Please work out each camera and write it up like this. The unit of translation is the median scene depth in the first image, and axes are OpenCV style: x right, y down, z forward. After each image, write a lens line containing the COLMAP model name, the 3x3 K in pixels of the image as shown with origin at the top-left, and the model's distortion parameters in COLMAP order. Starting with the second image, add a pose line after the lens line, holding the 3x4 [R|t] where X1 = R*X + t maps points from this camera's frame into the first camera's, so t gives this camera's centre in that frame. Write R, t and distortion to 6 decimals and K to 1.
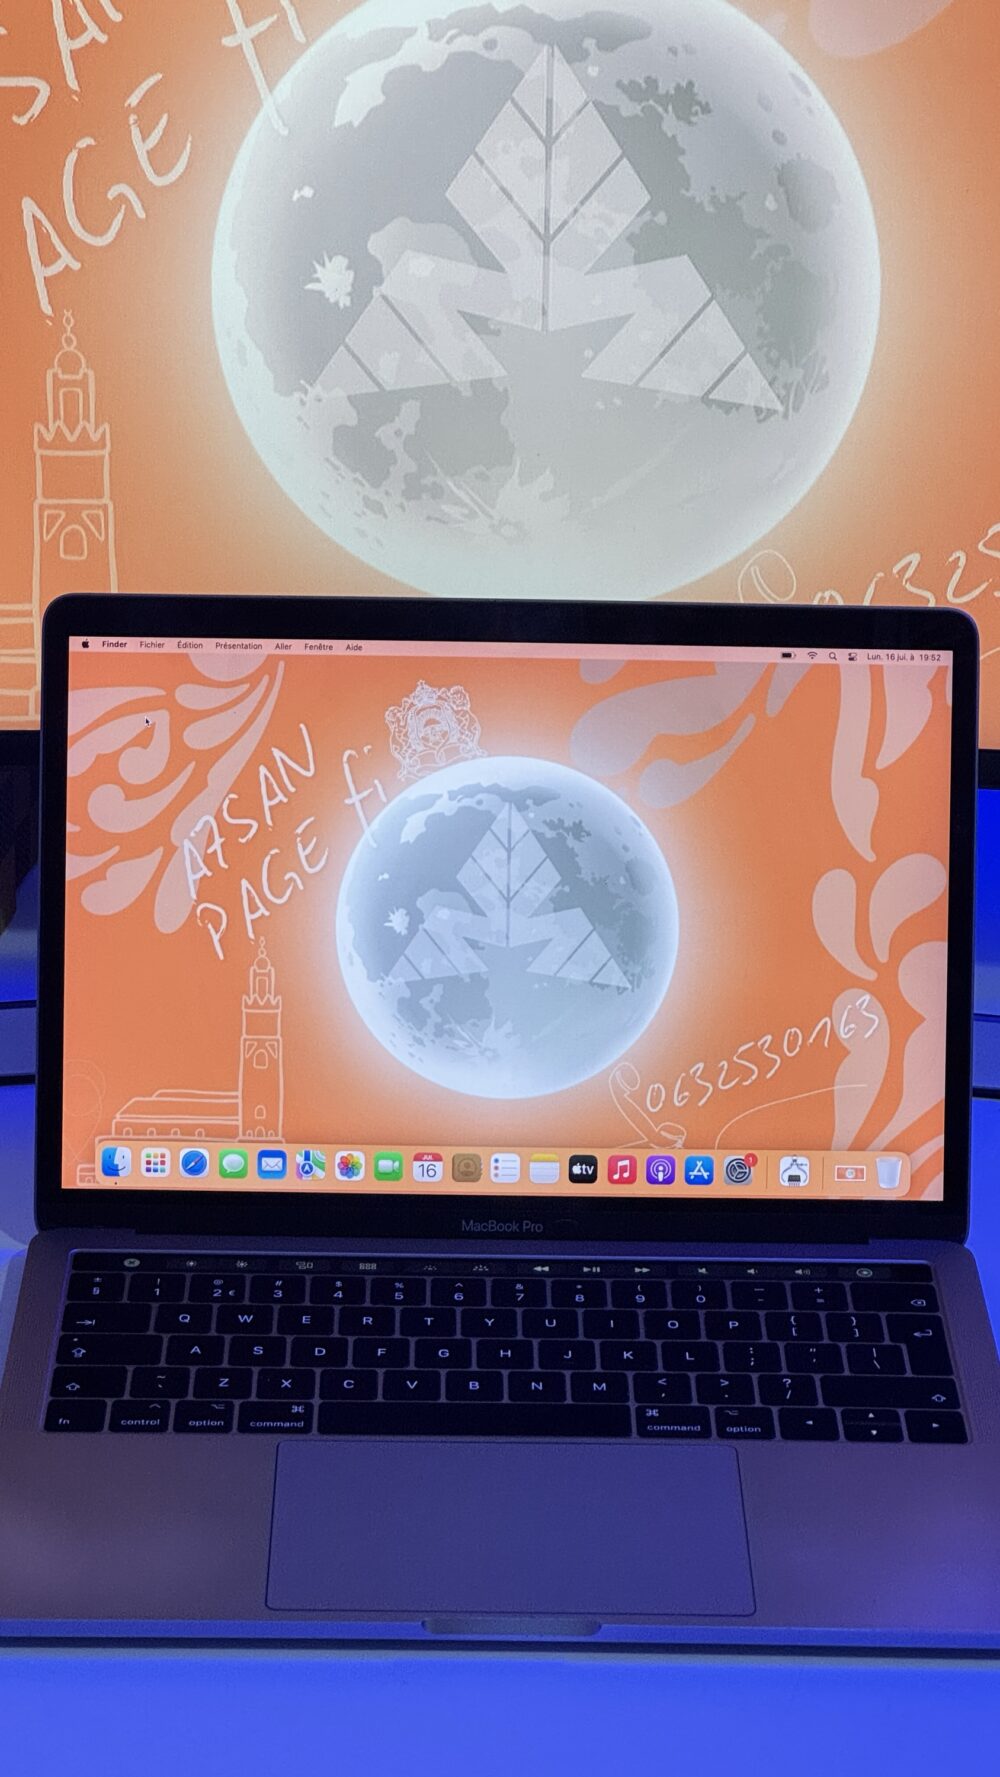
lens RADIAL K [[3847.2, 0, 500.0], [0, 3847.2, 888.5], [0, 0, 1]] dist [-0.468889, 11.946439]
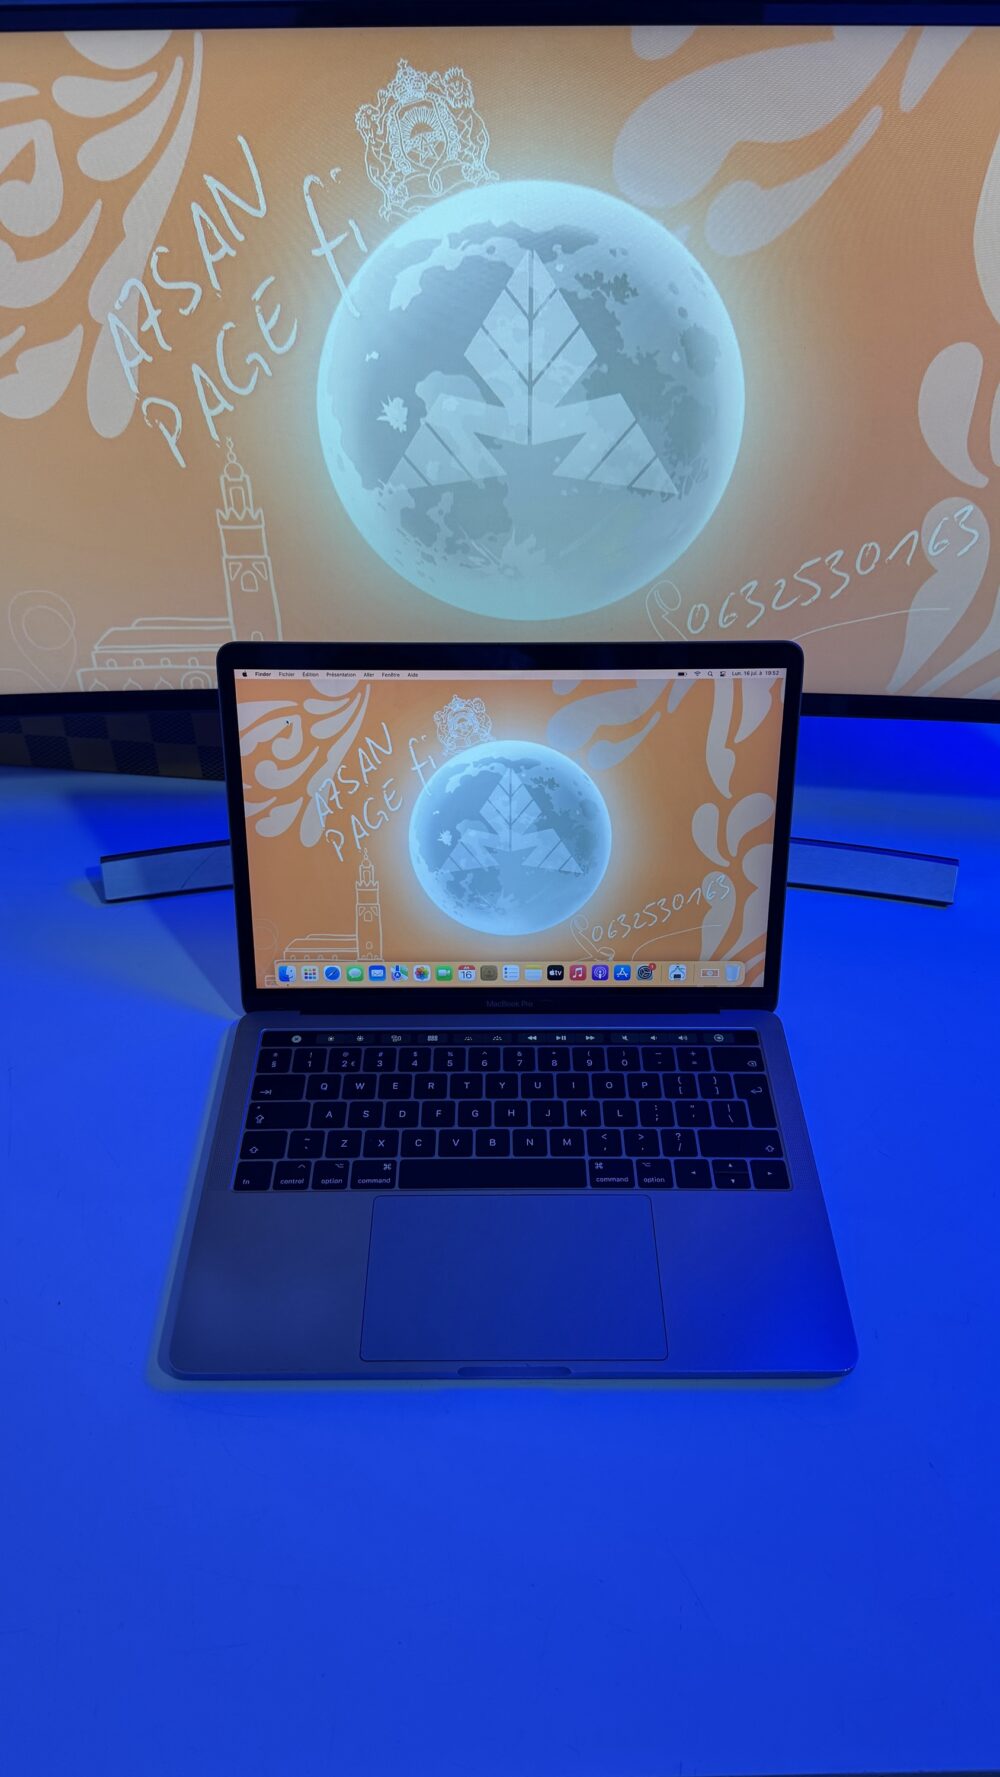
lens RADIAL K [[1237.5, 0, 500.0], [0, 1237.5, 888.5], [0, 0, 1]] dist [0.176541, -0.289597]
pose [[0.999713, -0.011662, -0.020950, 0.008643], [0.017178, 0.957931, 0.286483, -0.125727], [0.016727, -0.286761, 0.957856, 0.470937]]
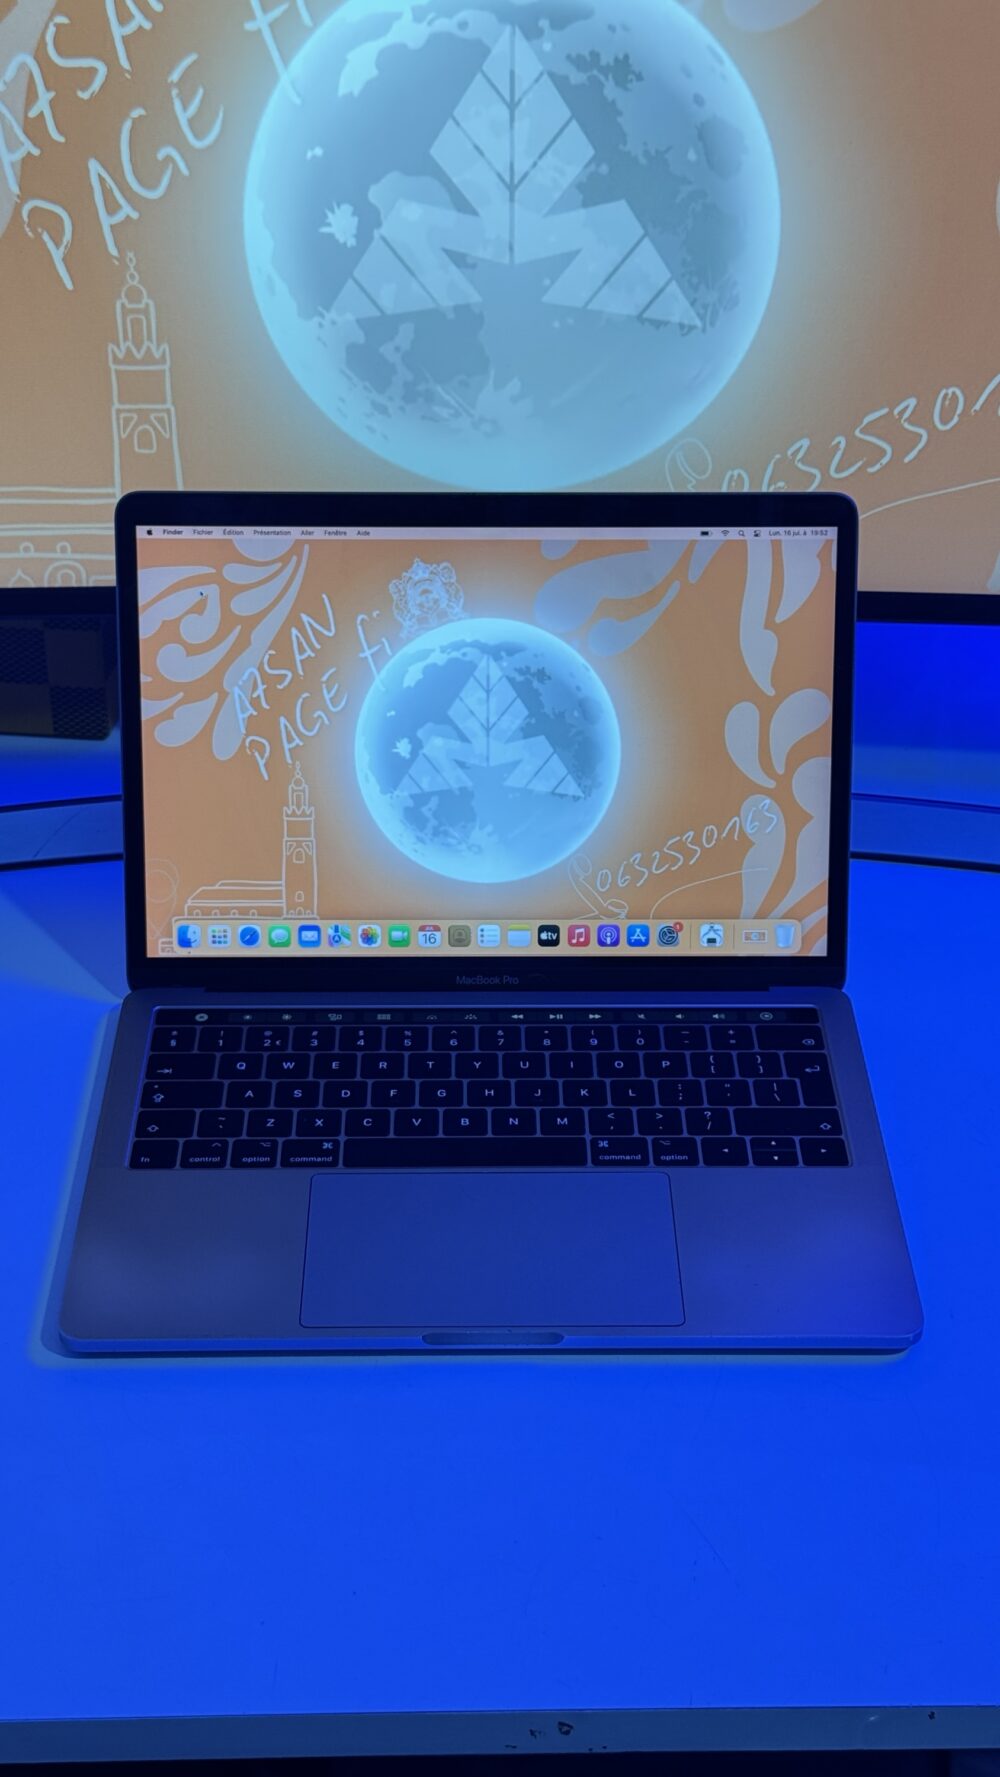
lens RADIAL K [[2427.1, 0, 500.0], [0, 2427.1, 888.5], [0, 0, 1]] dist [0.109052, 0.576700]
pose [[0.999882, -0.014104, -0.006023, 0.010314], [0.014793, 0.990577, 0.136158, -0.055134], [0.004046, -0.136231, 0.990669, 0.186677]]
